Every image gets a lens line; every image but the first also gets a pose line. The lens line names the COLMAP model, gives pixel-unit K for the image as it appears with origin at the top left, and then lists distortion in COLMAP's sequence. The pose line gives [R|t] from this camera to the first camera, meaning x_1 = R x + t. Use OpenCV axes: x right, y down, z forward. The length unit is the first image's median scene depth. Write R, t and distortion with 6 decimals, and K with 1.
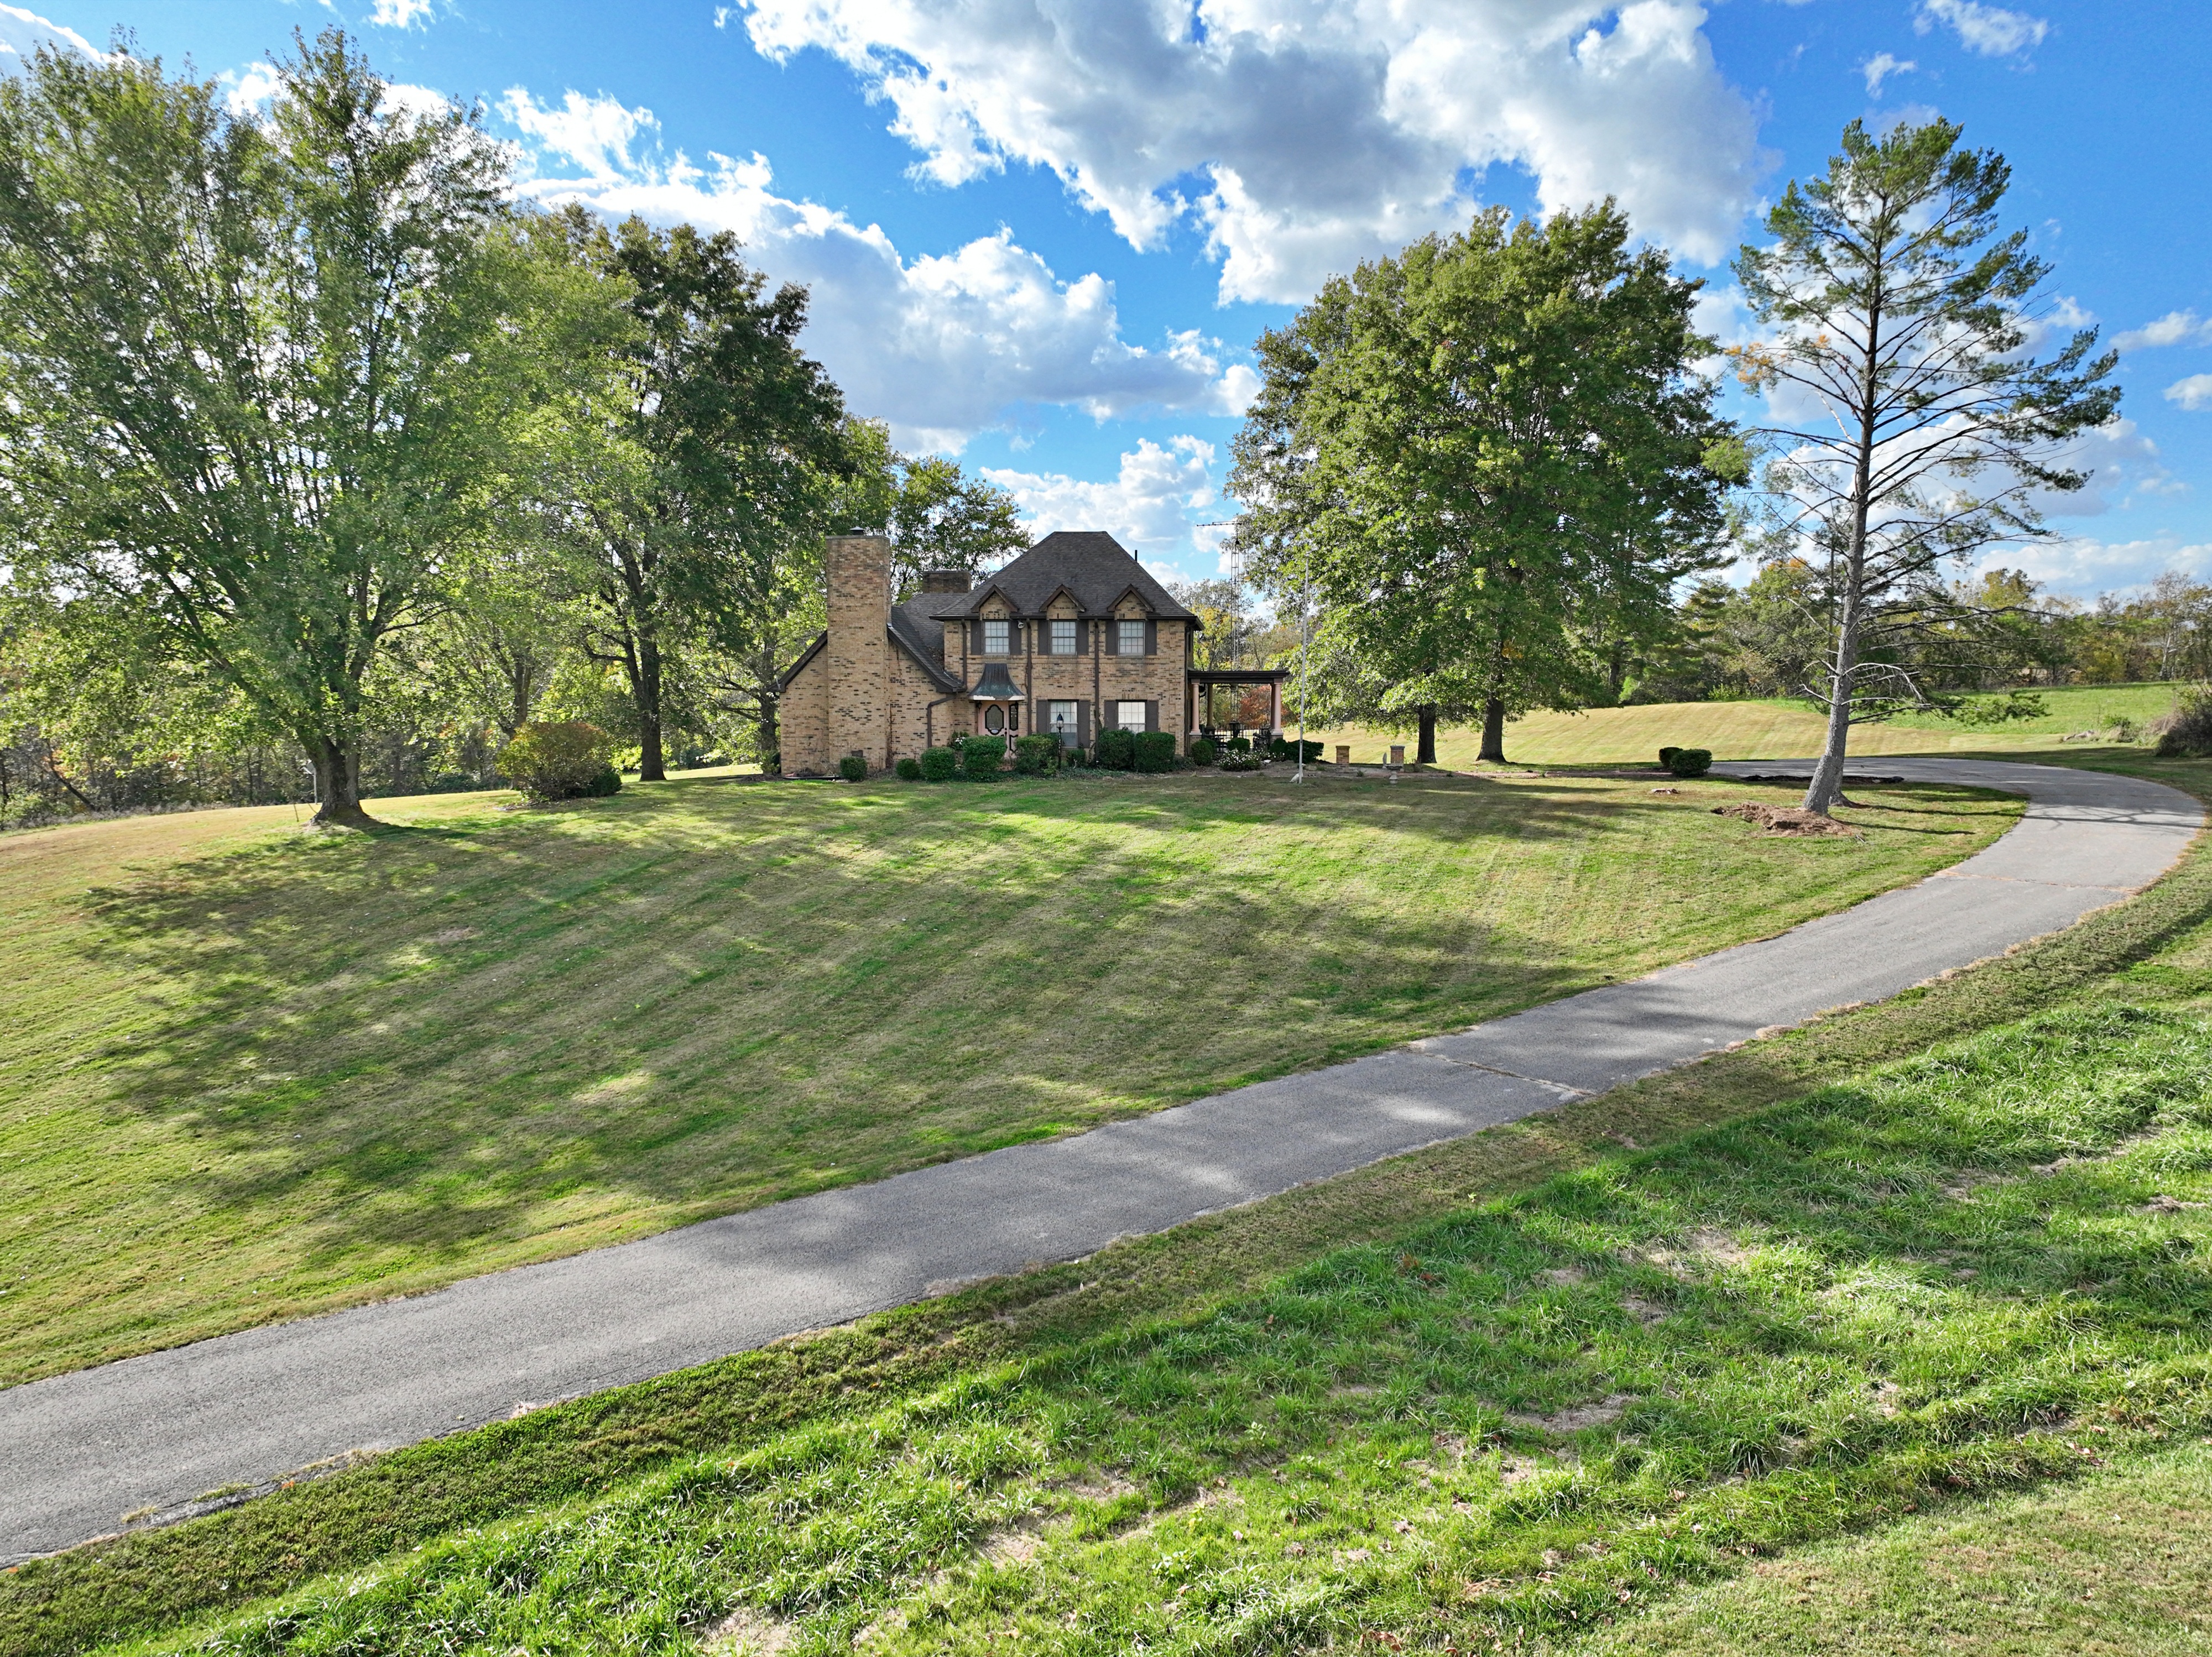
lens RADIAL K [[1524.4, 0, 1106.0], [0, 1524.4, 831.2], [0, 0, 1]] dist [0.003989, 0.001251]
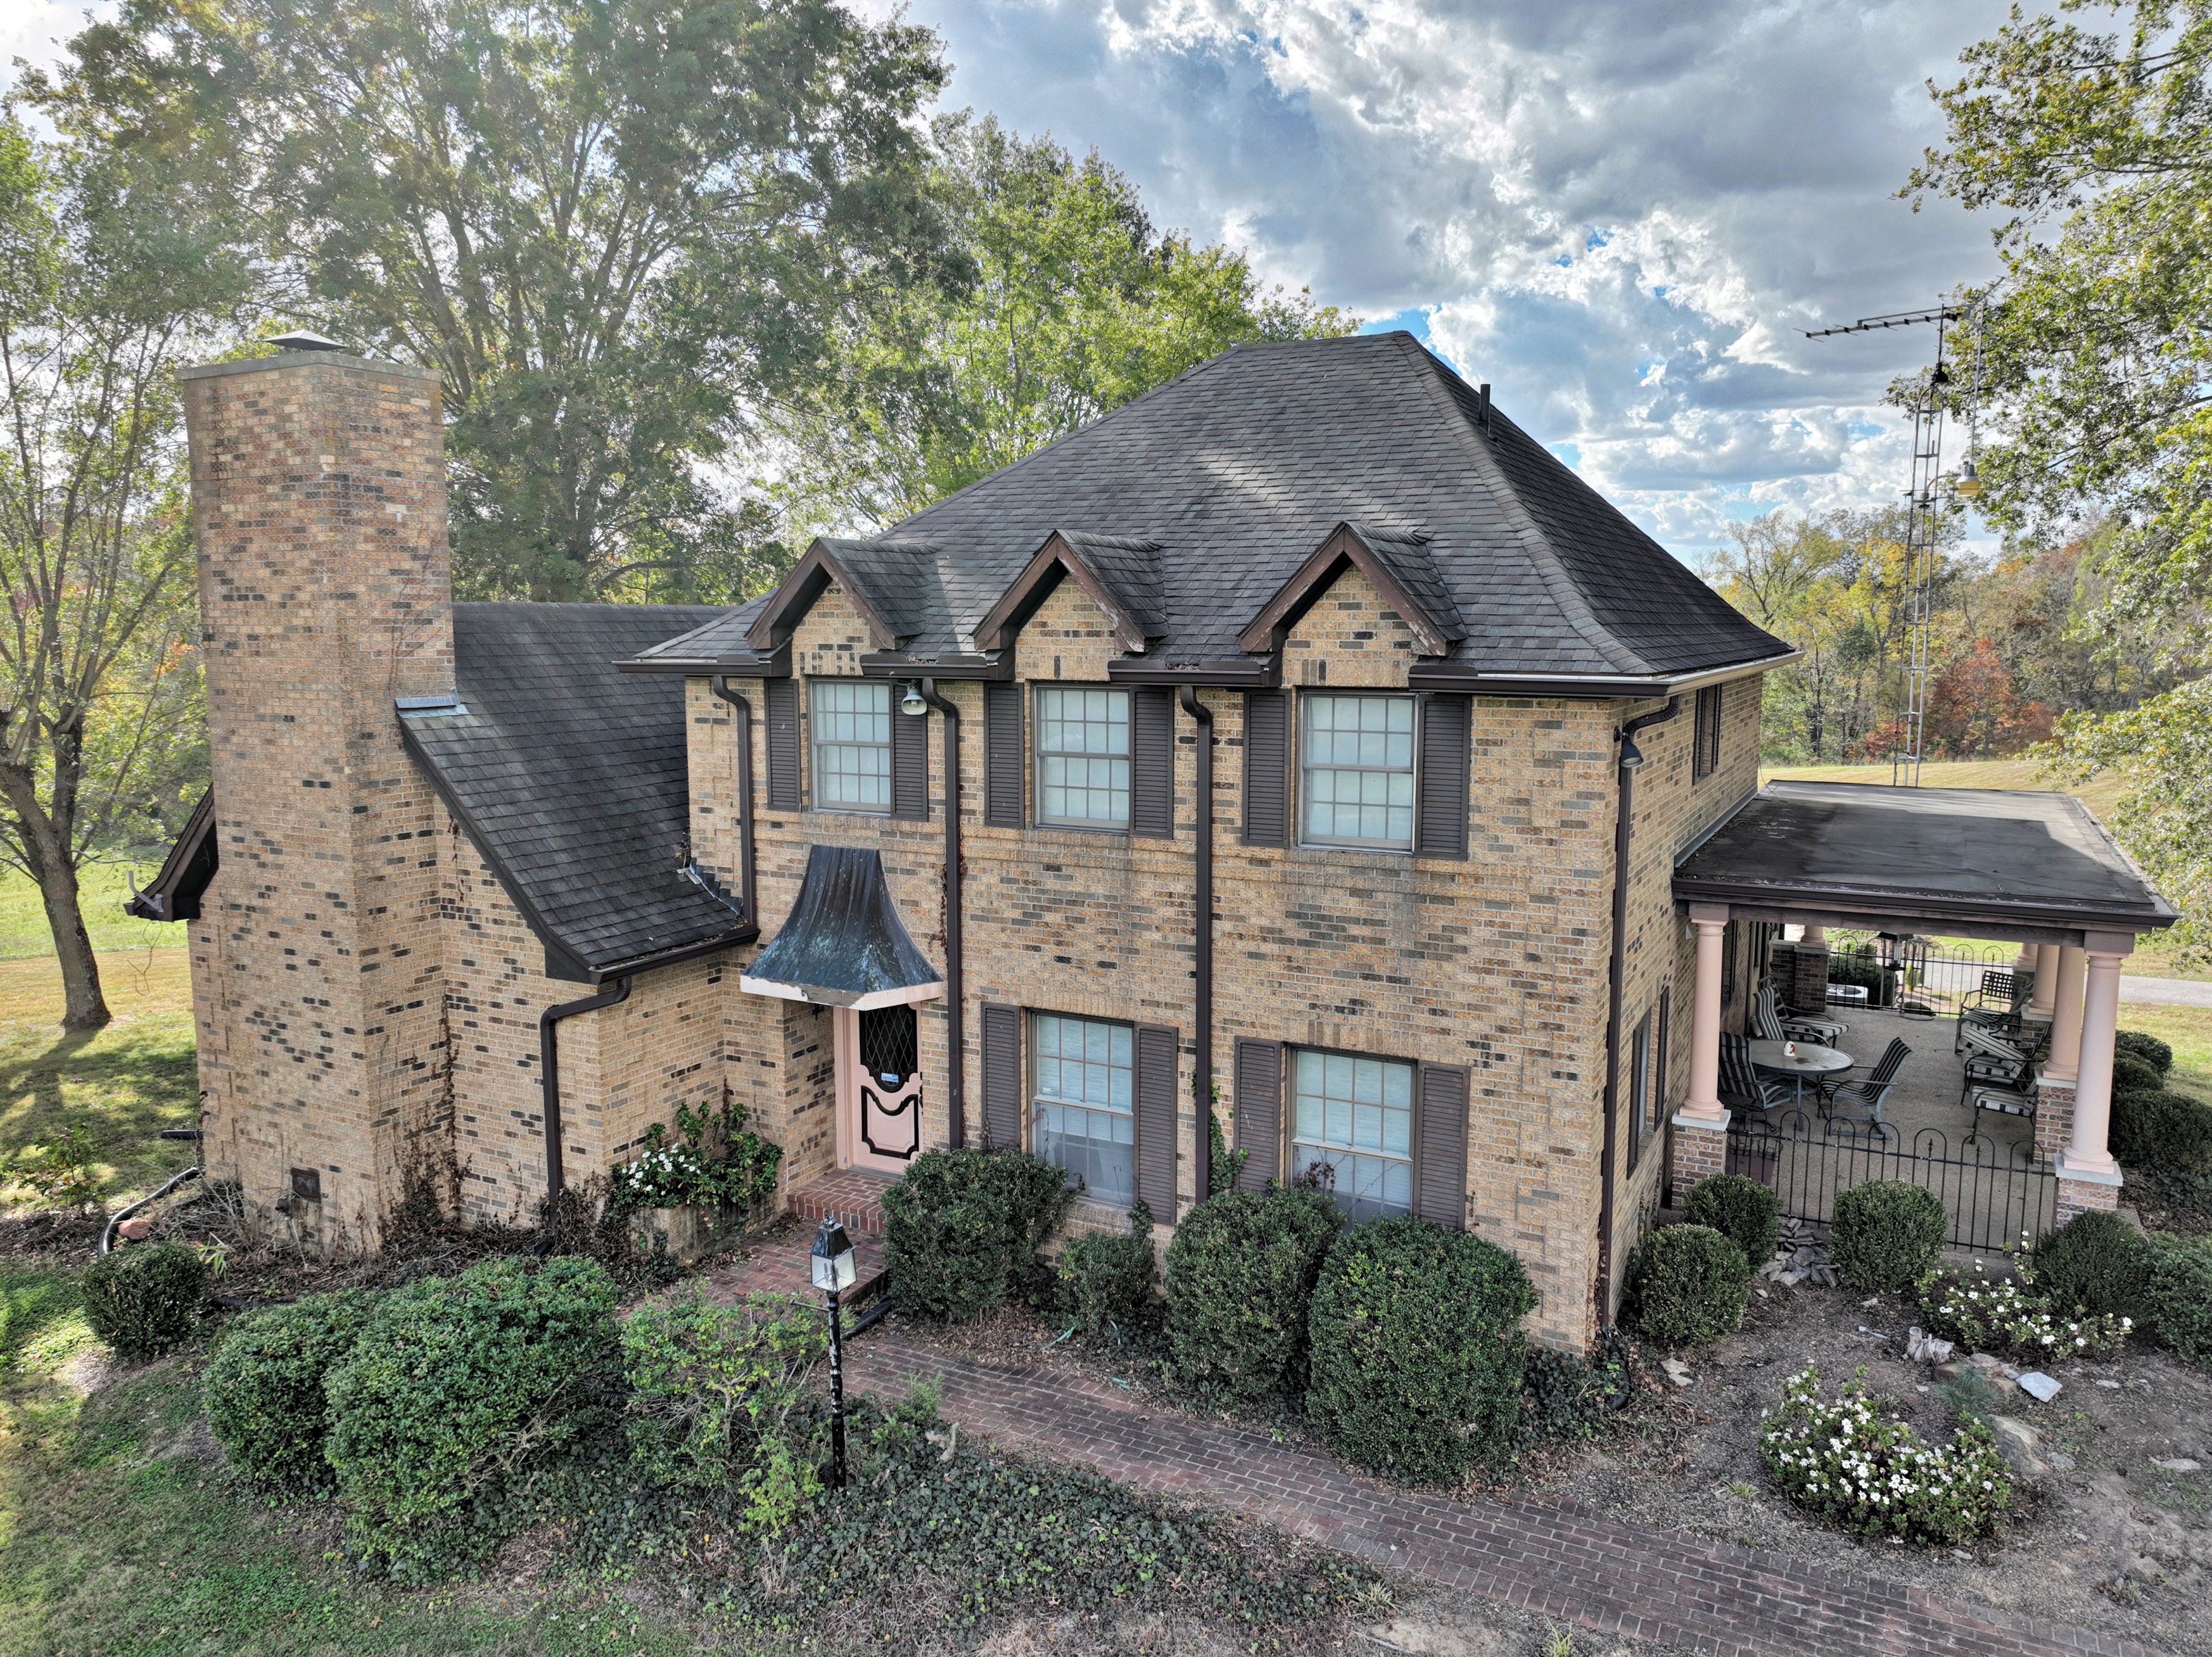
lens RADIAL K [[1524.4, 0, 1100.7], [0, 1524.4, 826.8], [0, 0, 1]] dist [0.003989, 0.001251]
pose [[0.916780, 0.049564, -0.396305, 0.068886], [-0.035671, 0.998466, 0.042356, -0.126119], [0.397796, -0.024695, 0.917141, 0.784226]]
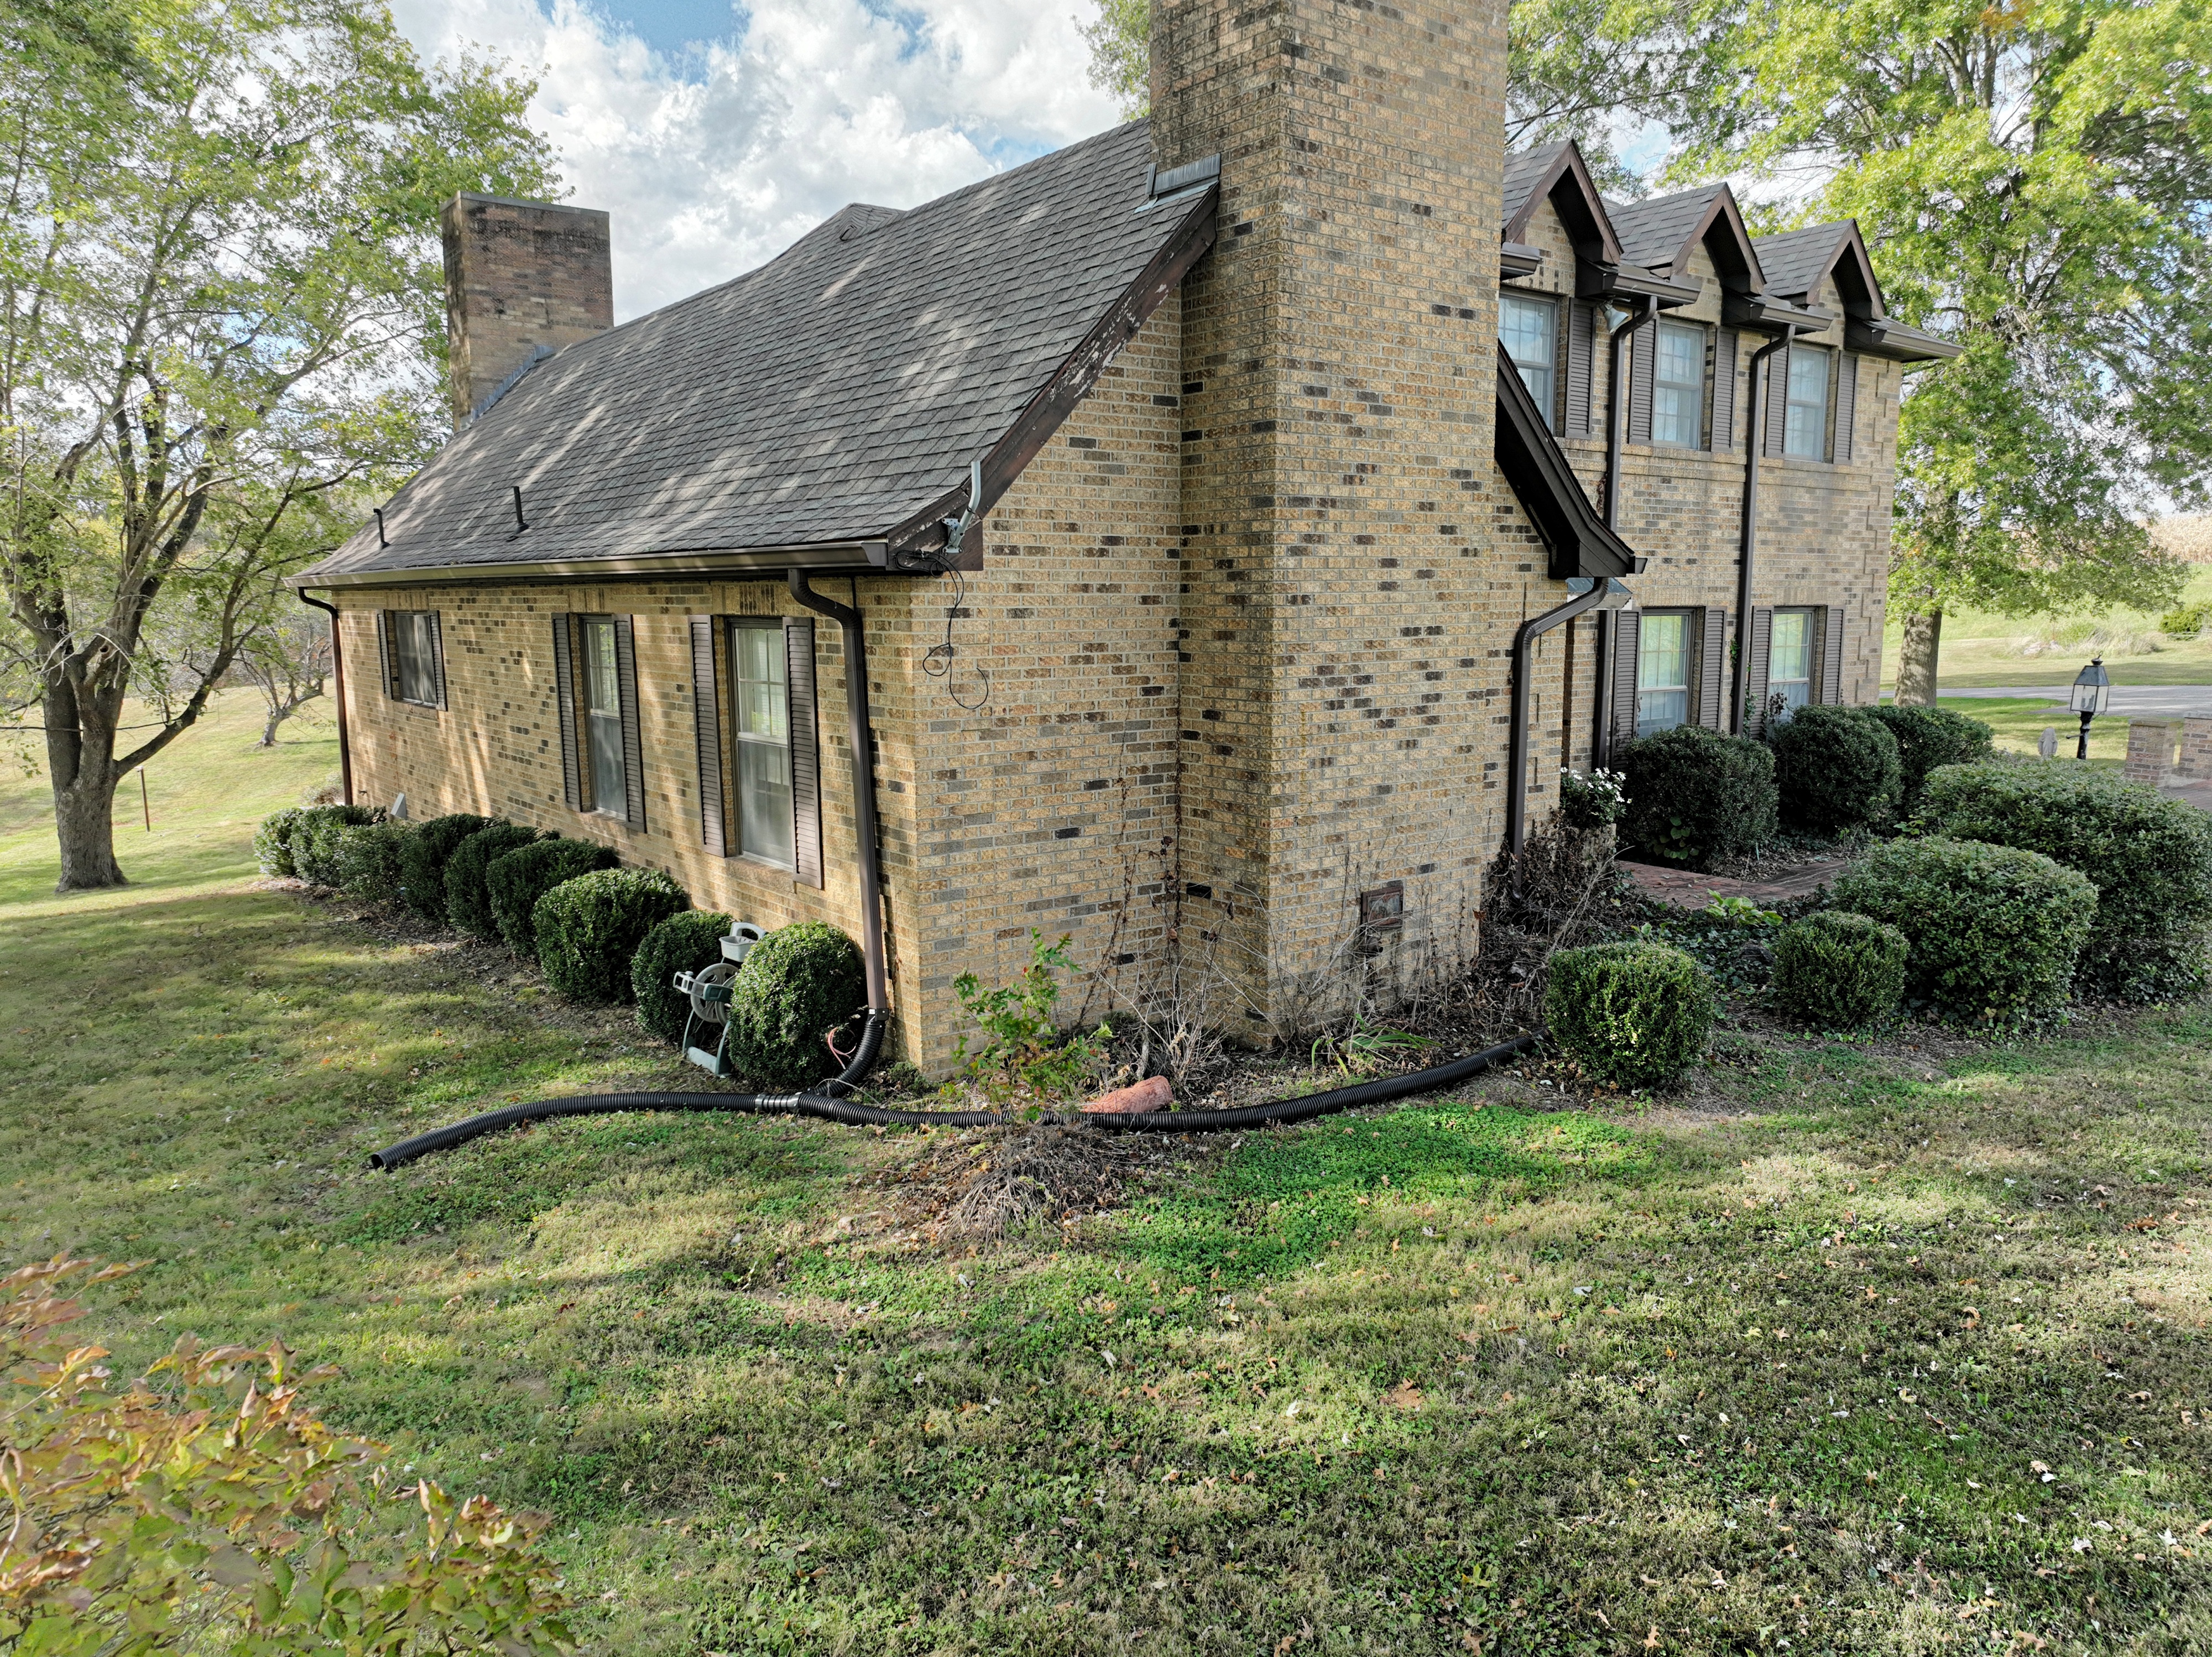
lens RADIAL K [[1524.4, 0, 1108.0], [0, 1524.4, 829.8], [0, 0, 1]] dist [0.003989, 0.001251]
pose [[0.753926, -0.103215, 0.648801, -0.299746], [0.068225, 0.994542, 0.078938, -0.074693], [-0.653408, -0.015249, 0.756853, 0.852778]]
